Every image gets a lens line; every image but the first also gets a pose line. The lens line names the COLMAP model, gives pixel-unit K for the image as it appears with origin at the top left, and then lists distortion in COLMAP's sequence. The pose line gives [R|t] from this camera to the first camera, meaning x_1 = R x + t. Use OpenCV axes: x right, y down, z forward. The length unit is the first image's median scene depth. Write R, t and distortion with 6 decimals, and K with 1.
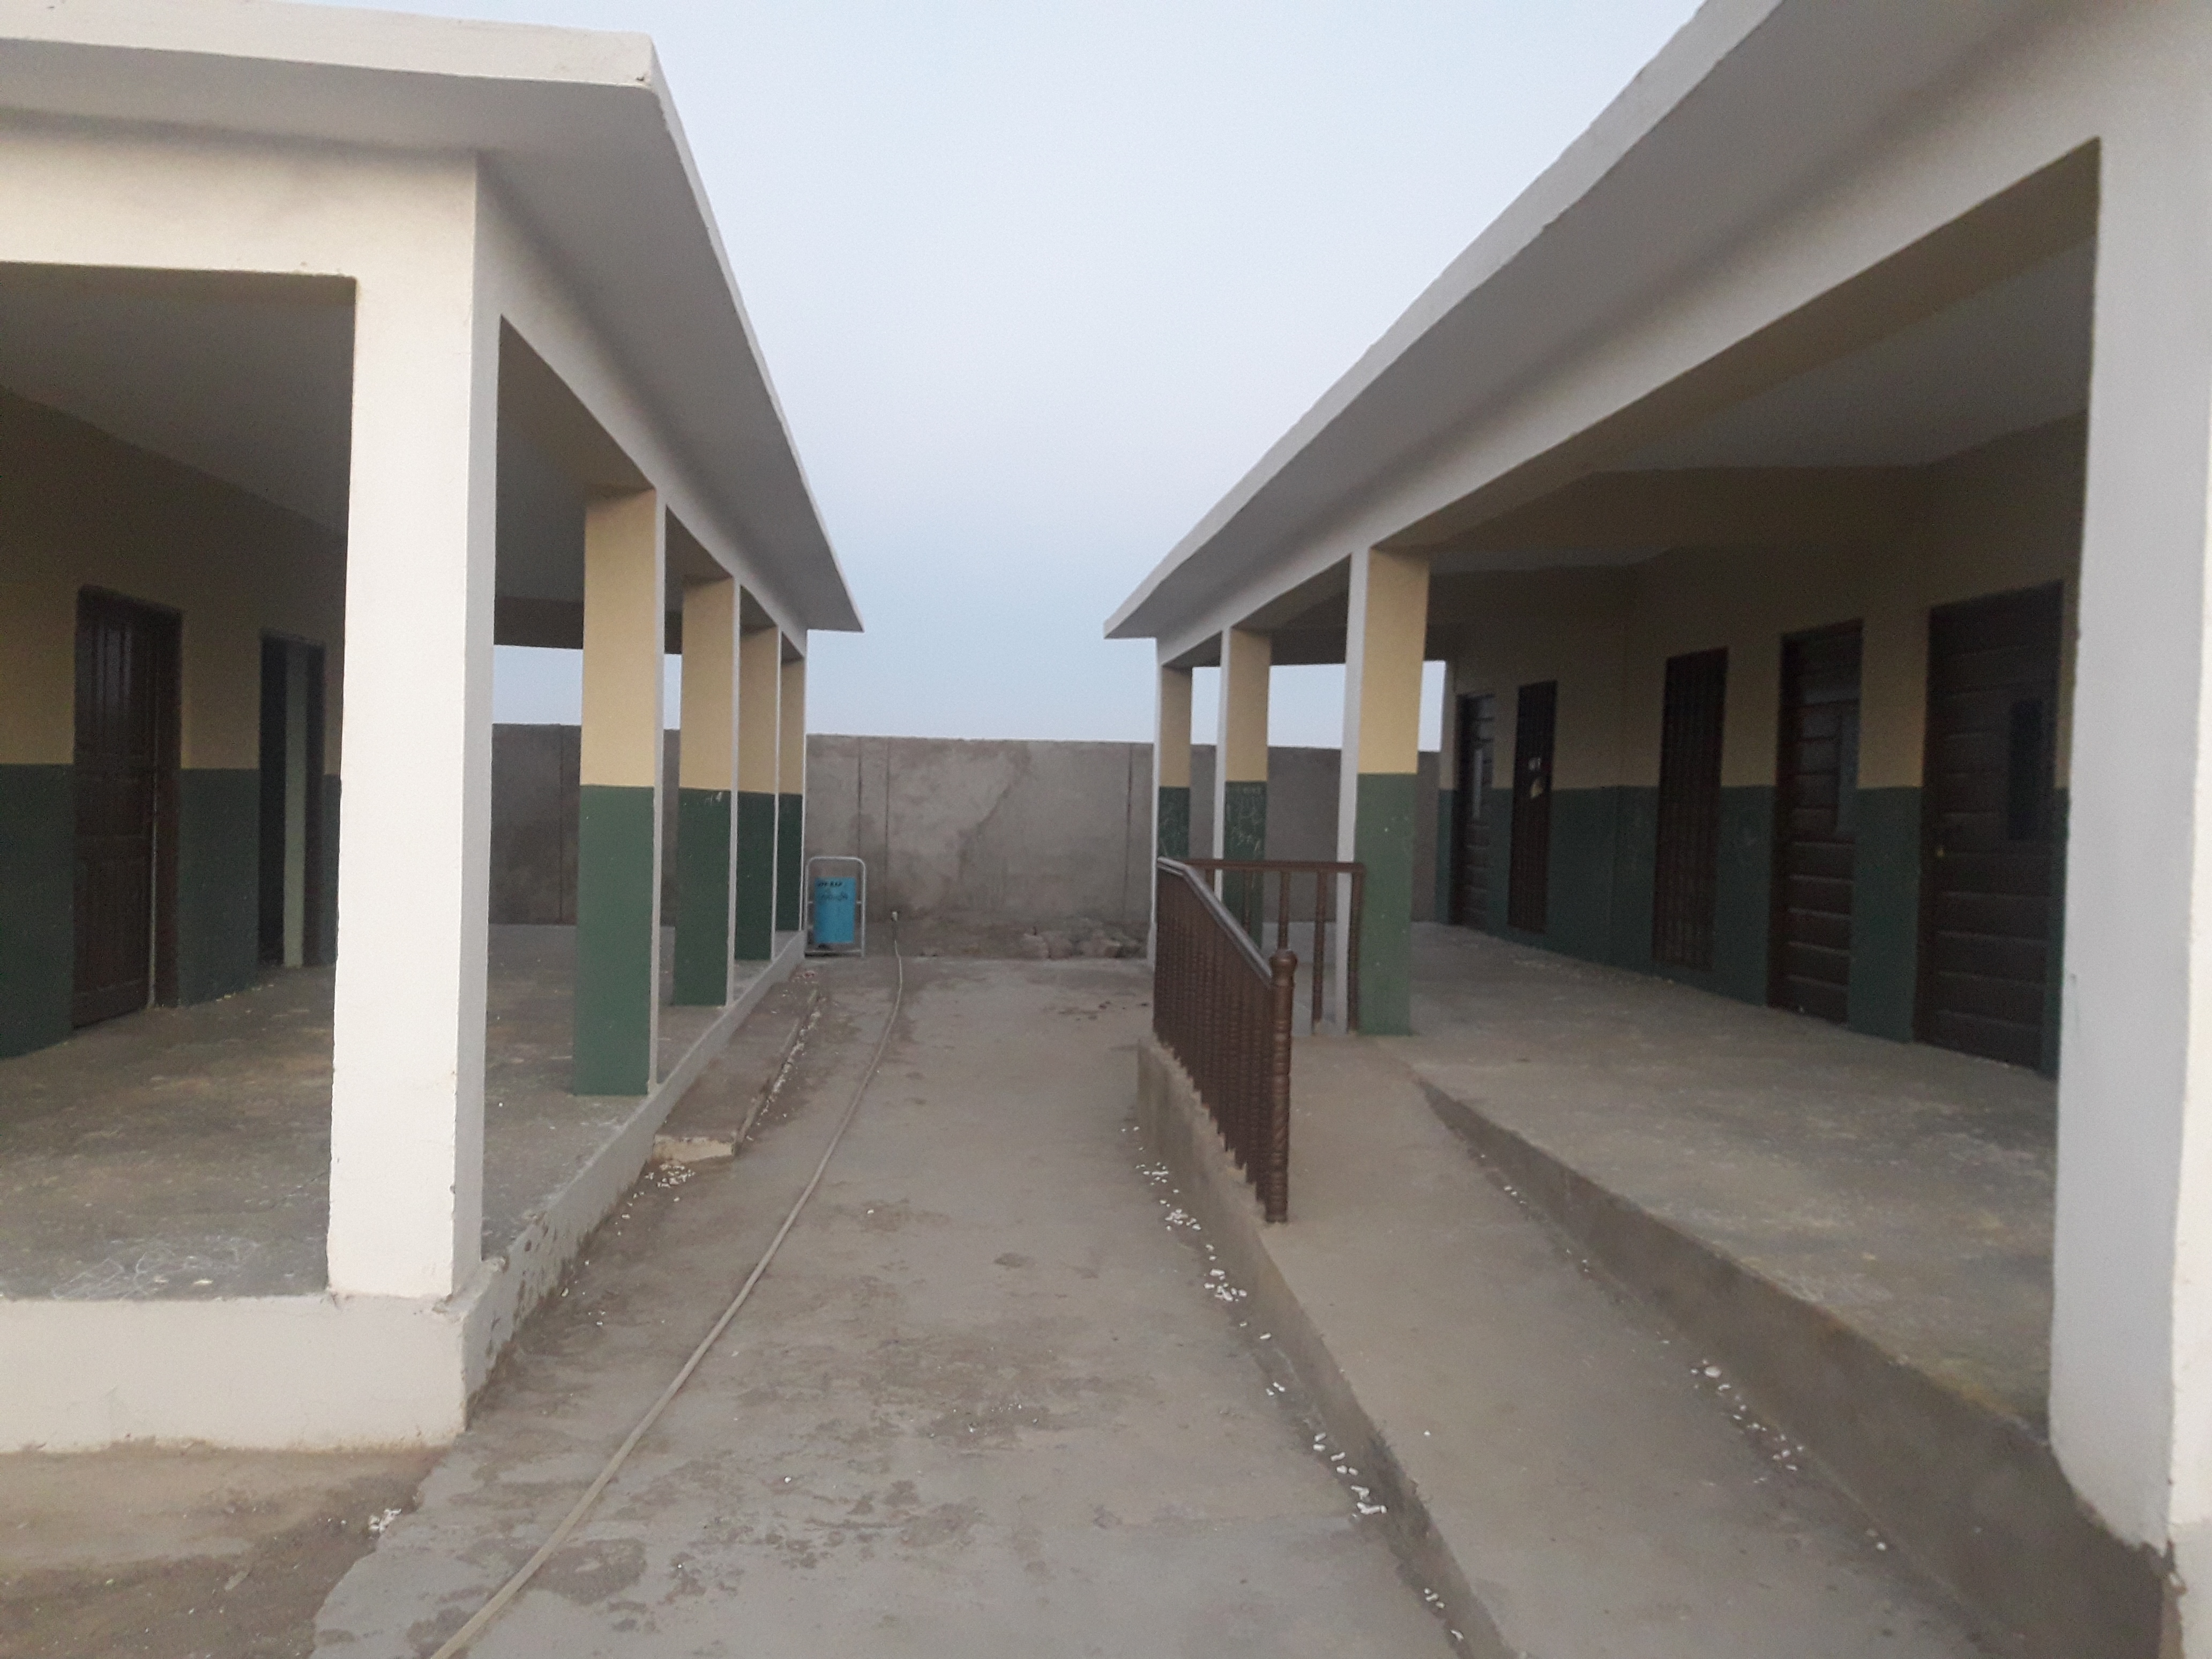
lens RADIAL K [[1771.7, 0, 1104.5], [0, 1771.7, 890.5], [0, 0, 1]] dist [0.197168, -0.250264]
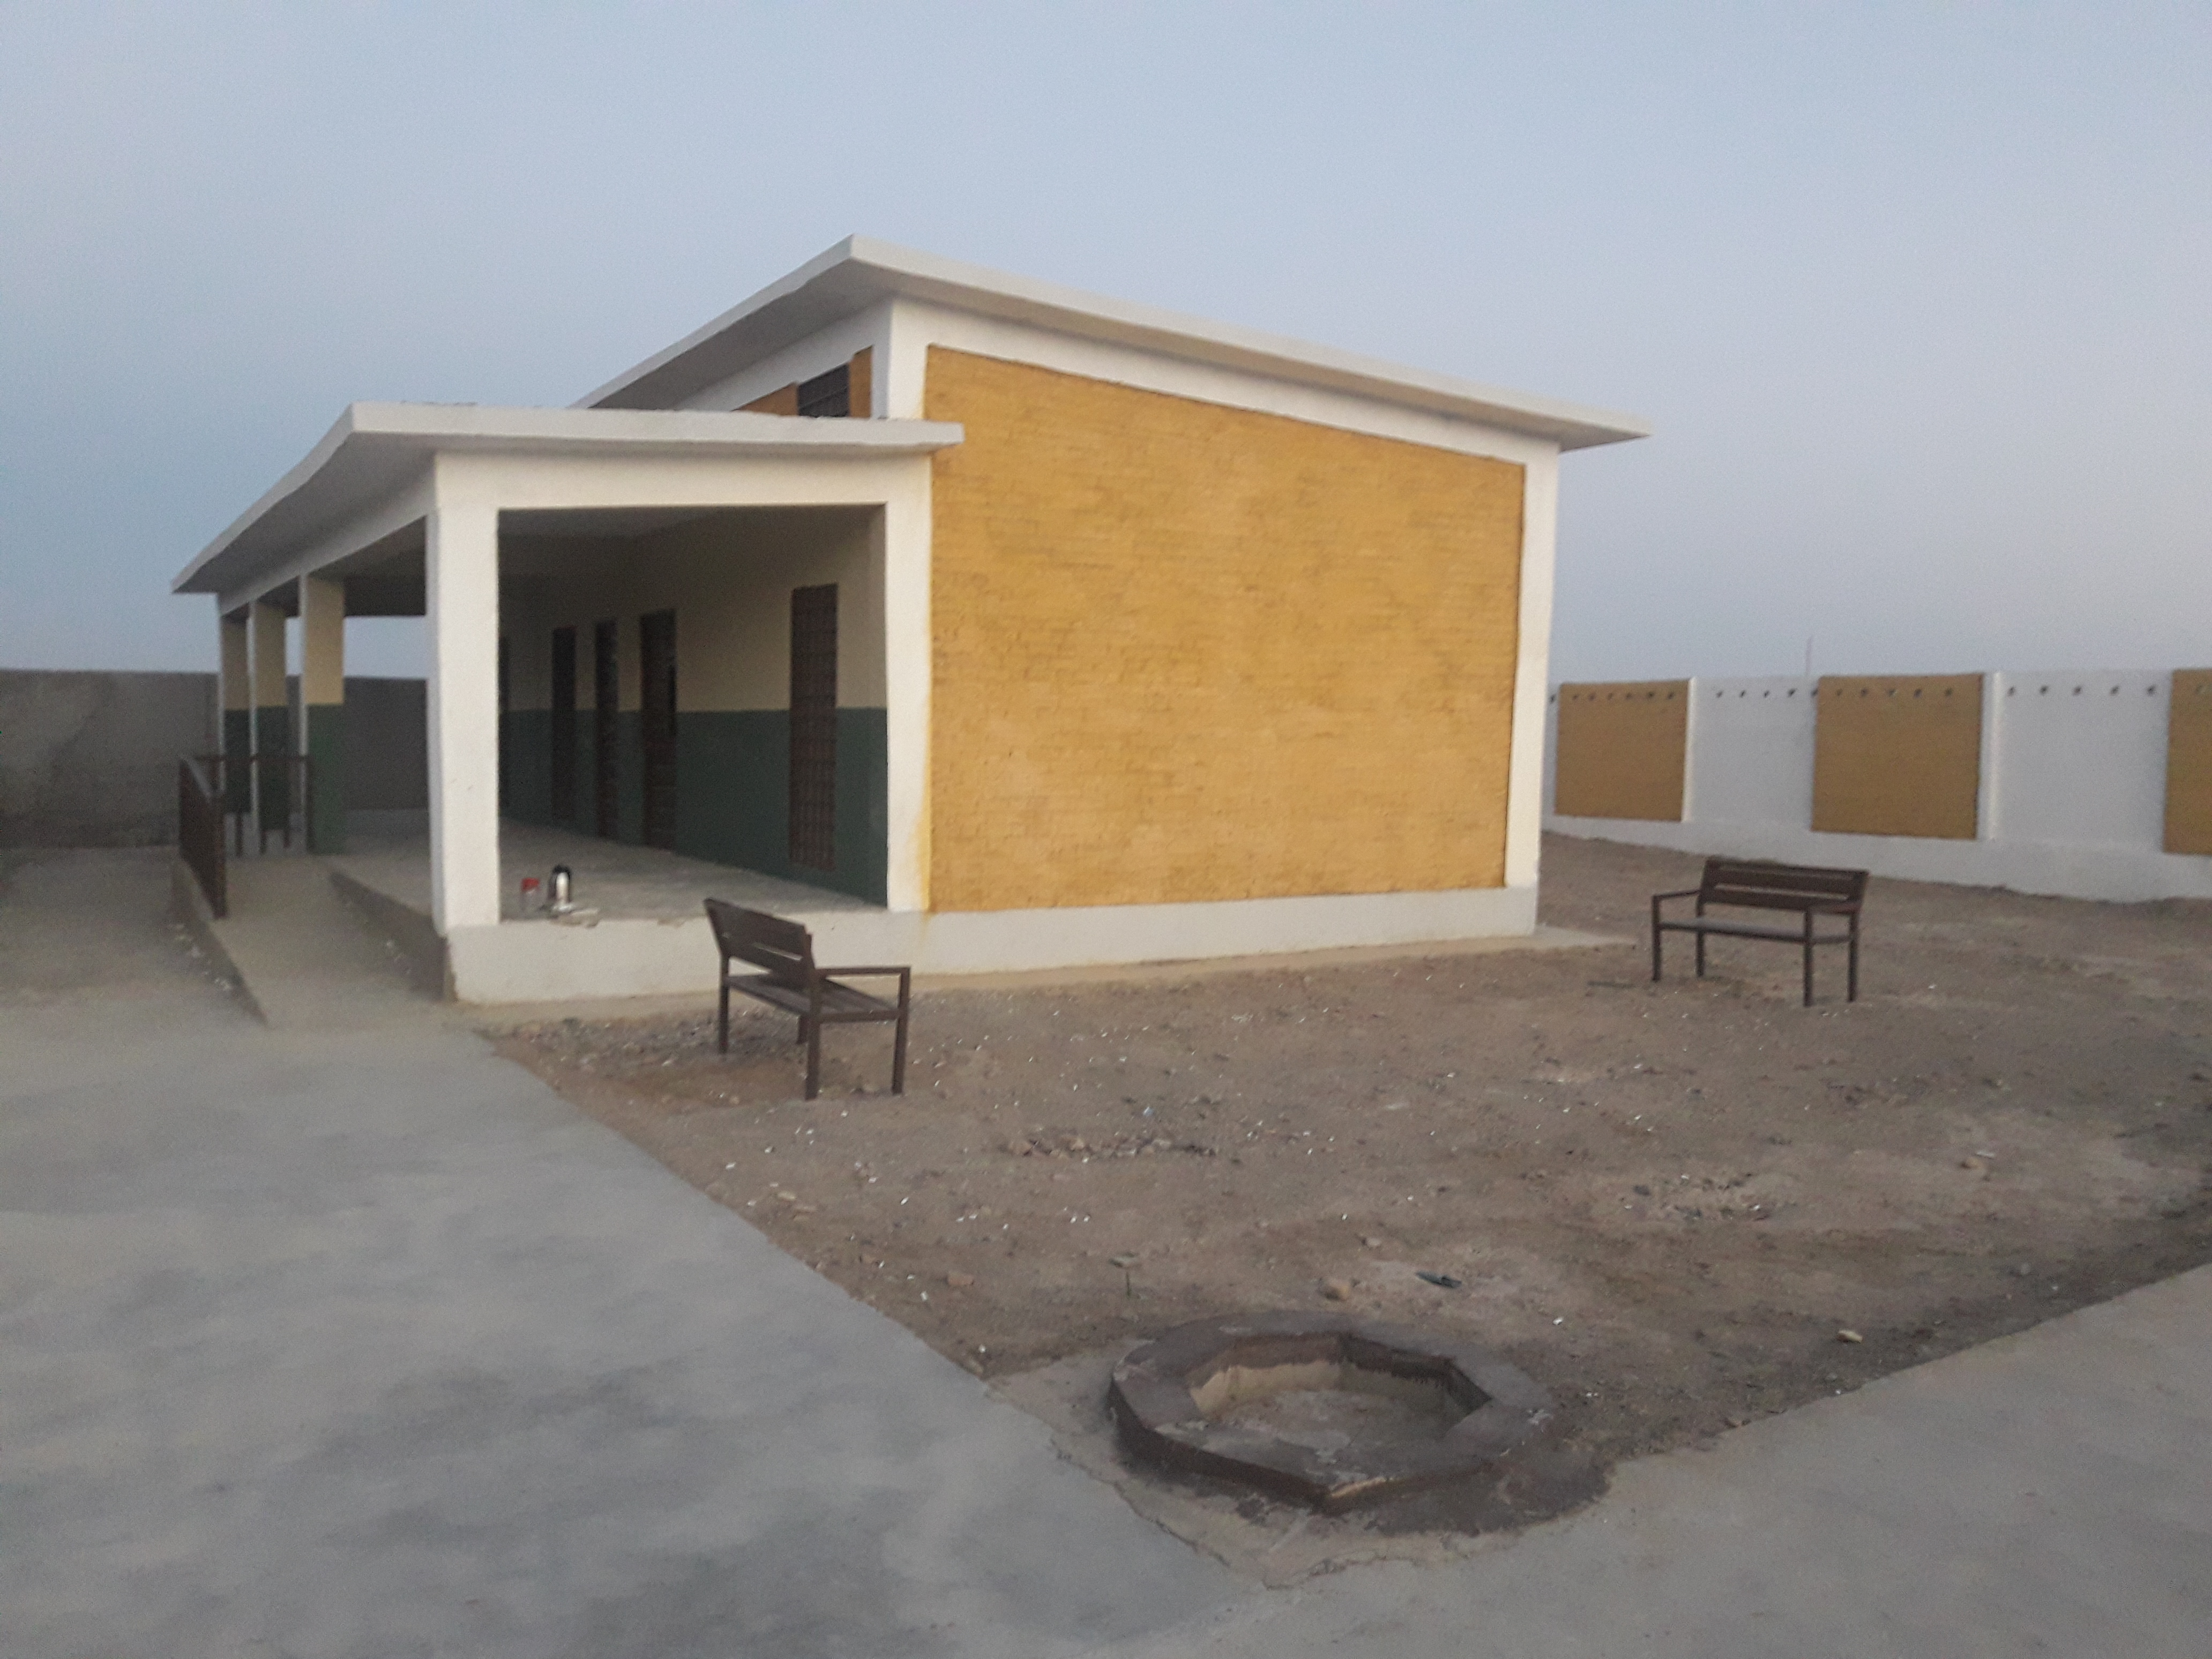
lens RADIAL K [[1771.7, 0, 1104.5], [0, 1771.7, 890.5], [0, 0, 1]] dist [0.197168, -0.250264]
pose [[0.908189, -0.056492, 0.414731, 0.049617], [0.037058, 0.997811, 0.054763, 0.022956], [-0.416917, -0.034366, 0.908295, -0.475251]]
